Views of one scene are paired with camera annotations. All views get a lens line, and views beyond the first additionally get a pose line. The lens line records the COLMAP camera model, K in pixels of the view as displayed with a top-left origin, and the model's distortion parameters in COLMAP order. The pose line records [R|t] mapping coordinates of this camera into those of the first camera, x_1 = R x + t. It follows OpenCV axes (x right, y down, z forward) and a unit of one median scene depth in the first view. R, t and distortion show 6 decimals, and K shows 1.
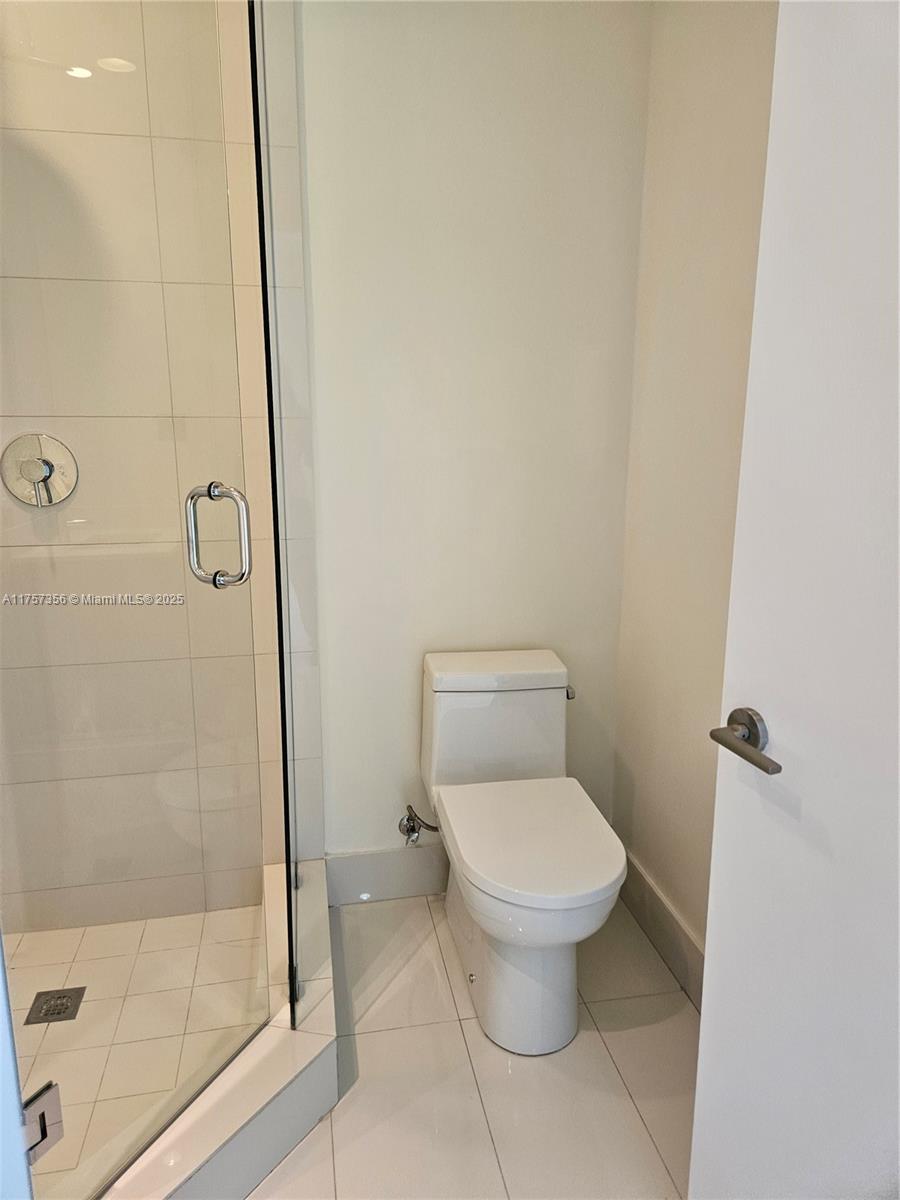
lens RADIAL K [[783.9, 0, 449.2], [0, 783.9, 593.5], [0, 0, 1]] dist [0.038049, -0.002639]
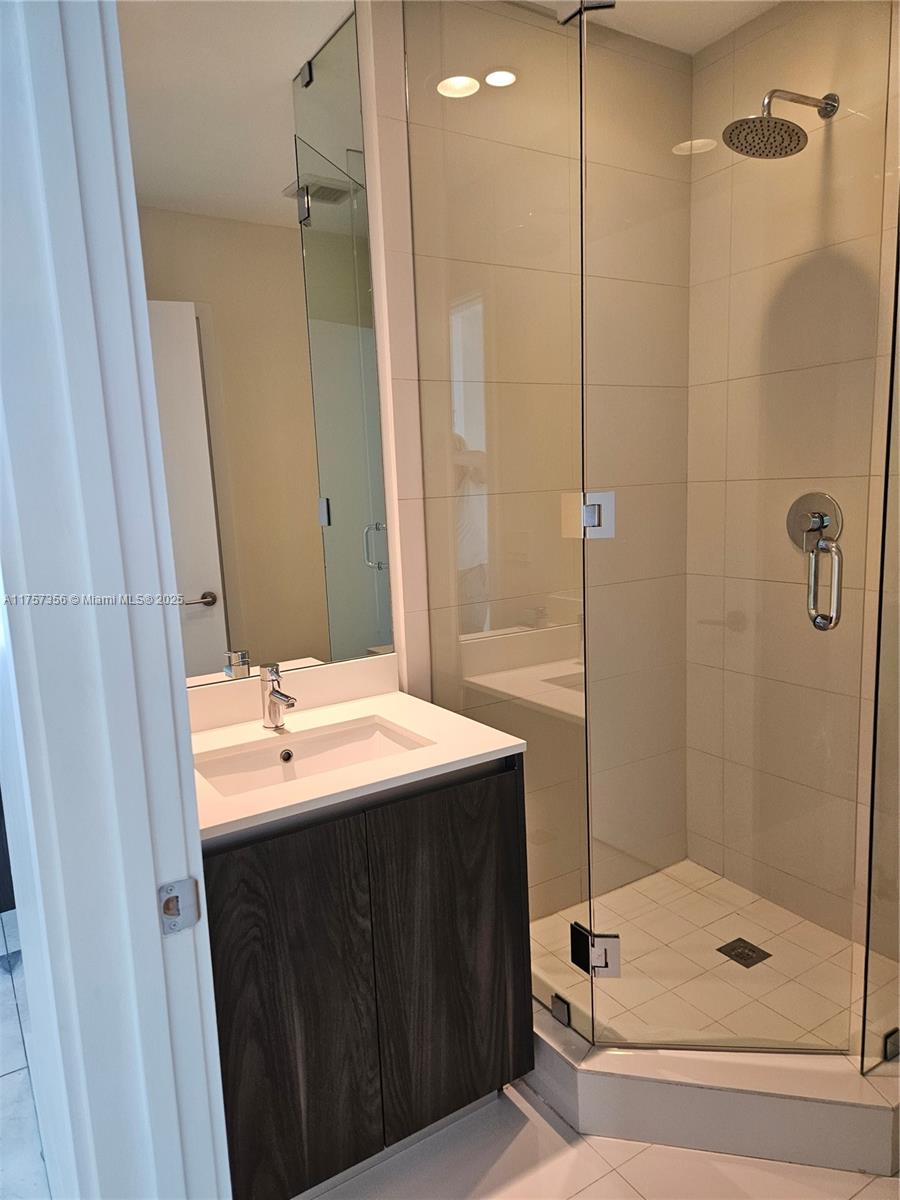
lens RADIAL K [[801.5, 0, 450.0], [0, 801.5, 600.0], [0, 0, 1]] dist [0.042631, -0.022229]
pose [[0.353433, 0.115540, -0.928297, 0.452233], [-0.159207, 0.985295, 0.062018, -0.026692], [0.921812, 0.125872, 0.366631, 0.052743]]
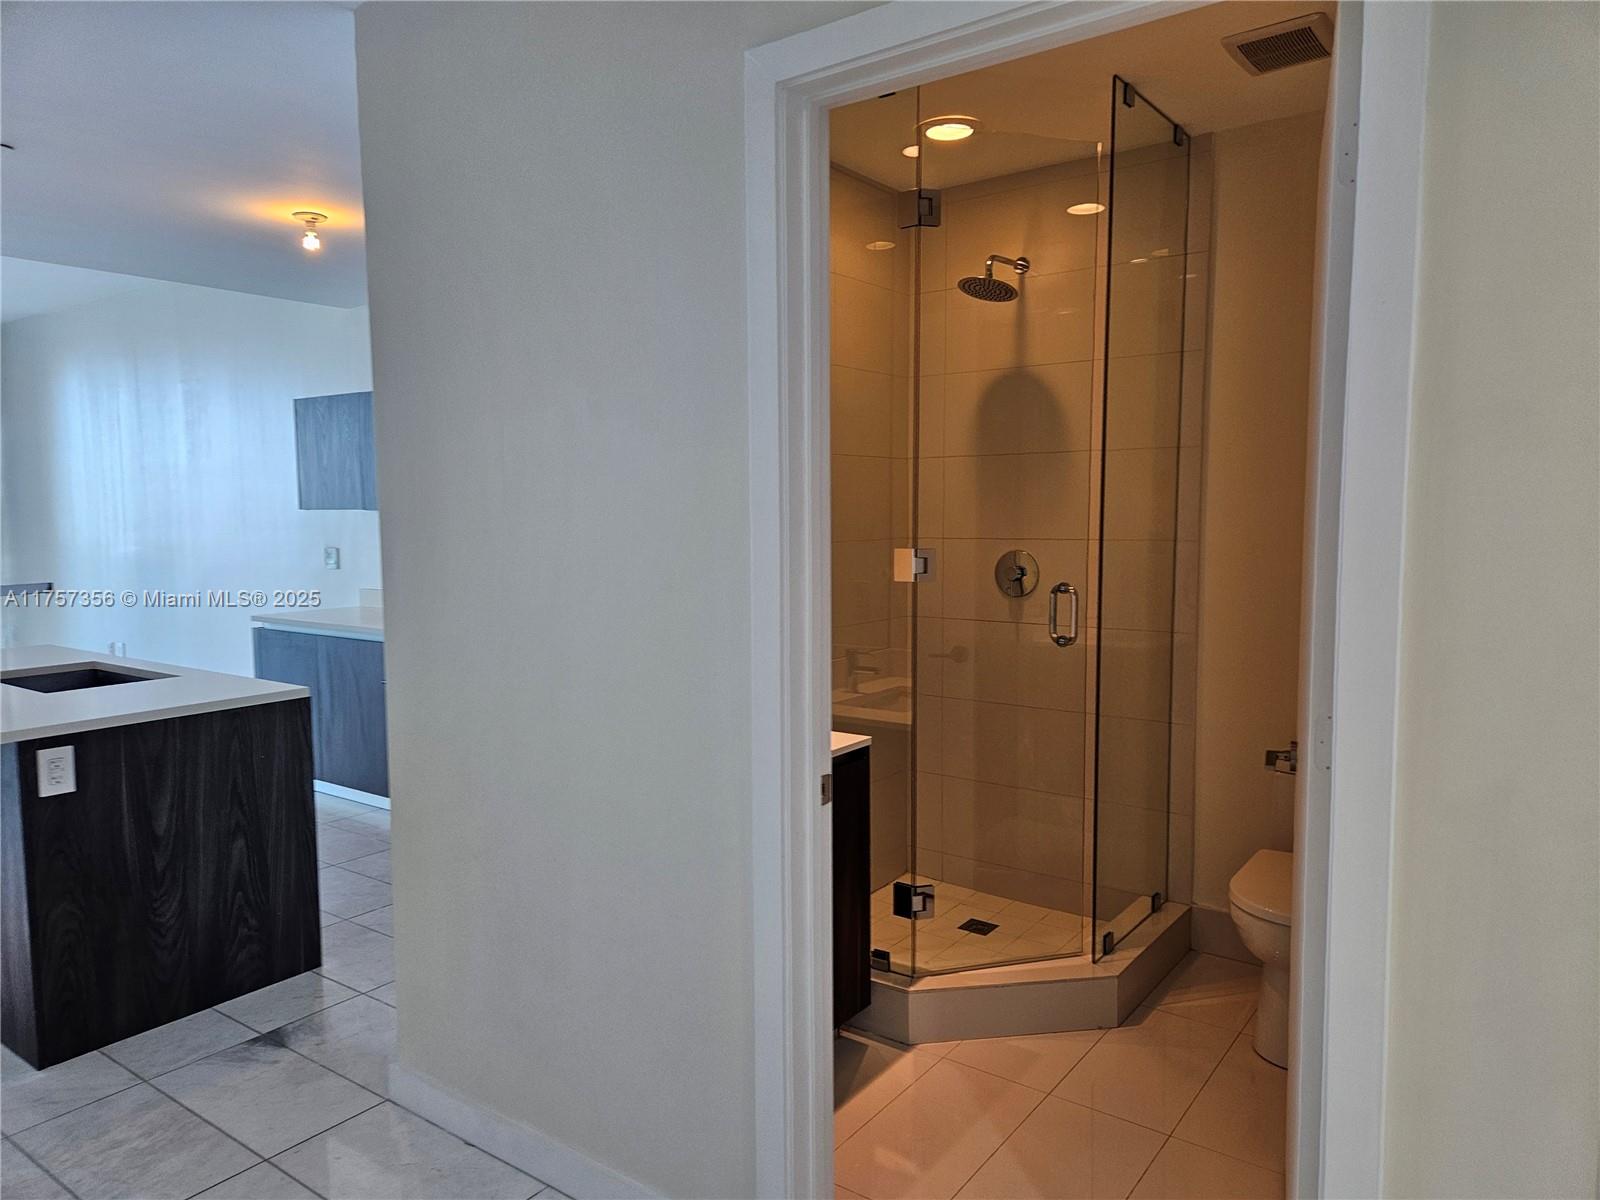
lens RADIAL K [[1068.6, 0, 800.0], [0, 1068.6, 600.0], [0, 0, 1]] dist [0.042631, -0.022229]
pose [[0.666491, 0.050038, -0.743832, 0.757845], [-0.147472, 0.986878, -0.065750, 0.094494], [0.730781, 0.153516, 0.665125, -0.684029]]
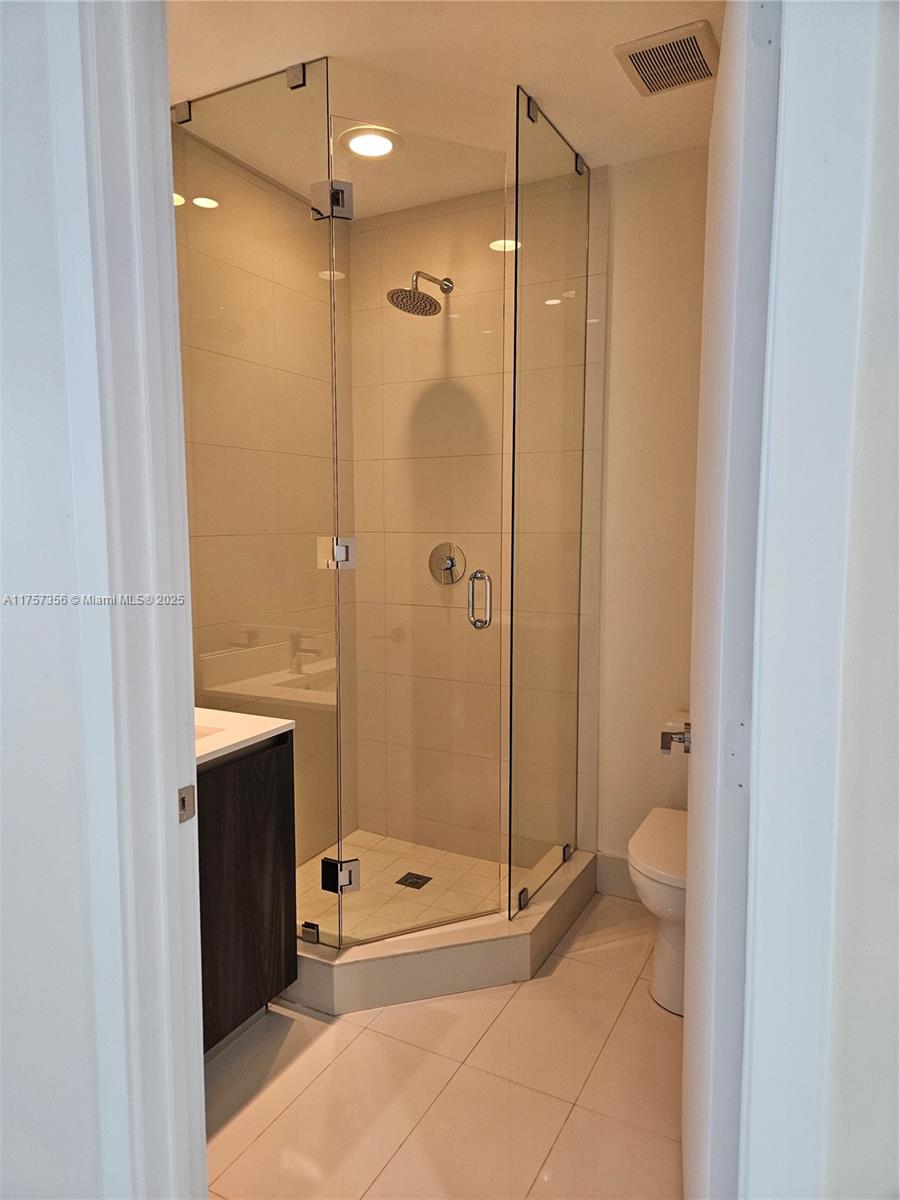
lens RADIAL K [[794.8, 0, 426.5], [0, 794.8, 595.5], [0, 0, 1]] dist [0.031334, -0.002285]
pose [[0.758947, 0.048180, -0.649368, 0.584985], [-0.128034, 0.988833, -0.076272, 0.052517], [0.638441, 0.141027, 0.756640, -0.329889]]
